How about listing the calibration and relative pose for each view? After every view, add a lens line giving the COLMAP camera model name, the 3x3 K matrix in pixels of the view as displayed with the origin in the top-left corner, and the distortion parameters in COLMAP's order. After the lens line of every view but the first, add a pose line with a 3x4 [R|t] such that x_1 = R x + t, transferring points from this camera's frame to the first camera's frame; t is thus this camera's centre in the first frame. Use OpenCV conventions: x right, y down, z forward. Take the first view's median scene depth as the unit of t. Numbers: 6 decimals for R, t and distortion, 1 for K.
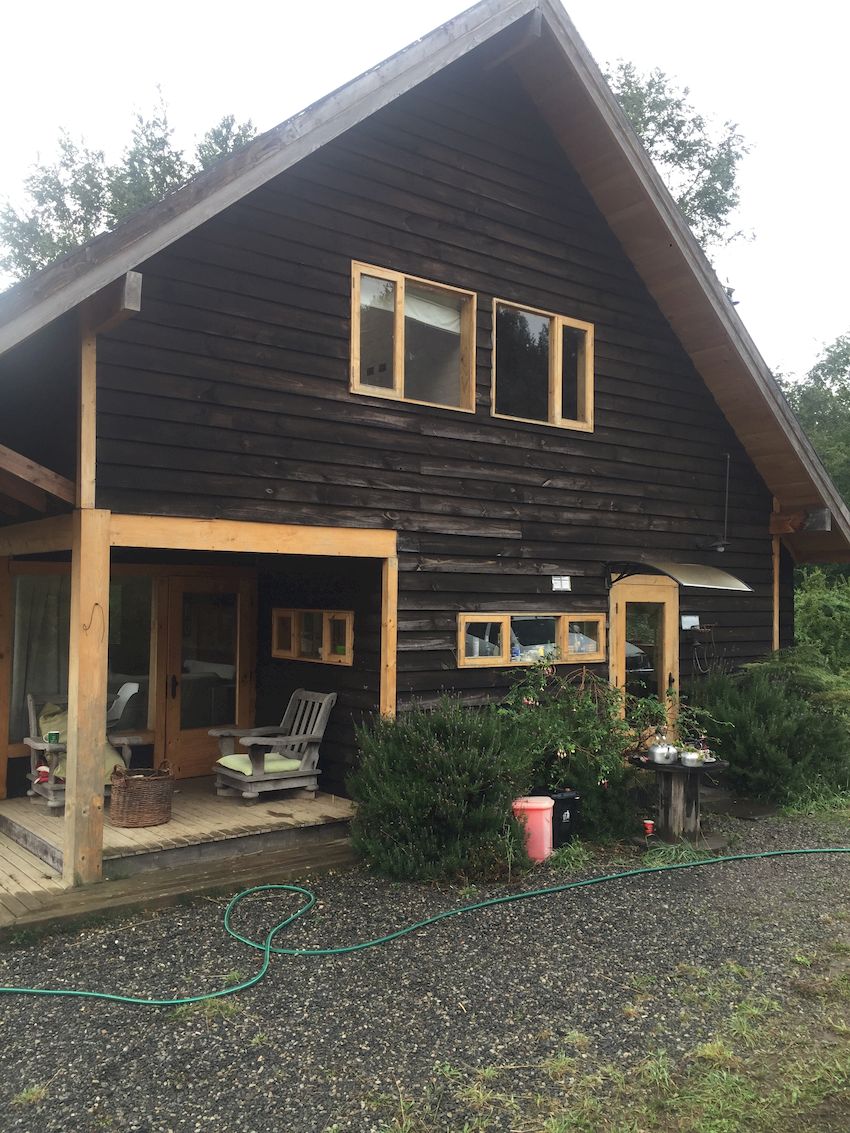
lens RADIAL K [[976.8, 0, 424.4], [0, 976.8, 567.2], [0, 0, 1]] dist [0.051357, -0.030684]
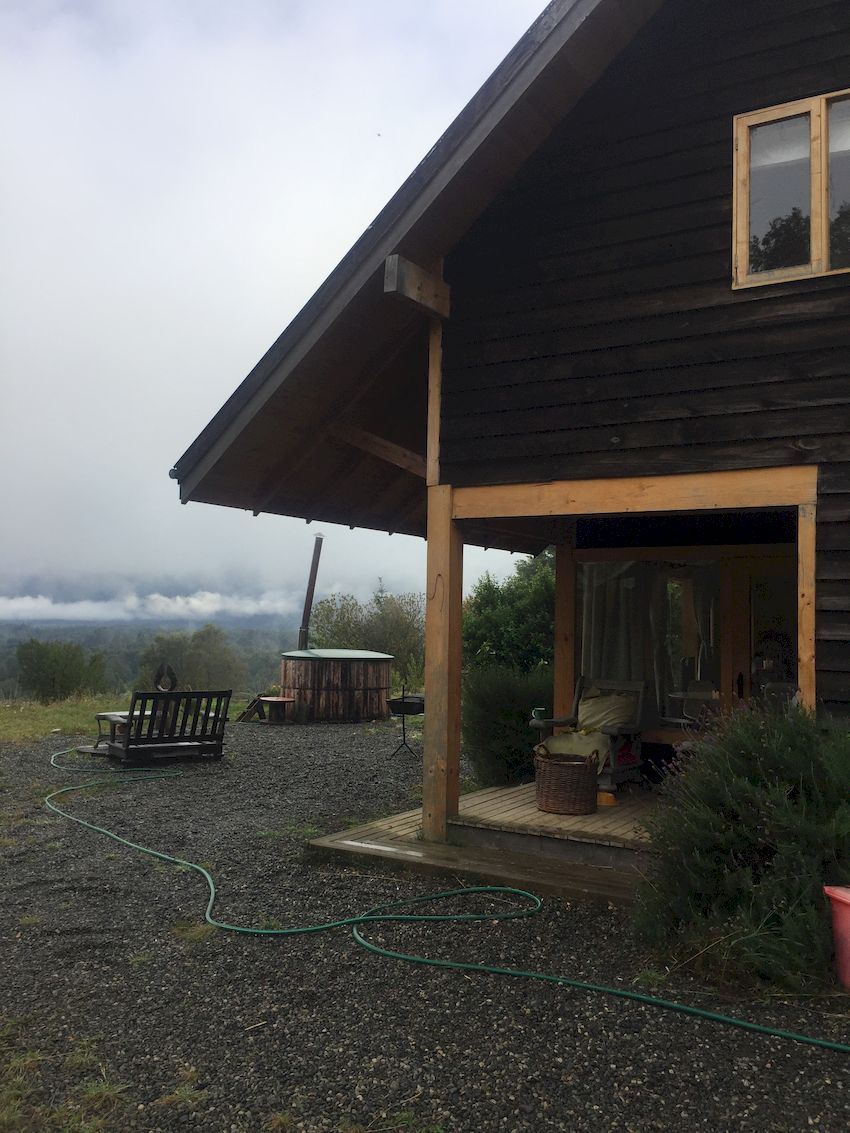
lens RADIAL K [[976.8, 0, 424.4], [0, 976.8, 565.1], [0, 0, 1]] dist [0.051357, -0.030684]
pose [[0.362588, -0.051118, -0.930546, 0.540076], [0.014542, 0.998683, -0.049195, 0.066692], [0.931836, 0.004306, 0.362854, 0.515807]]
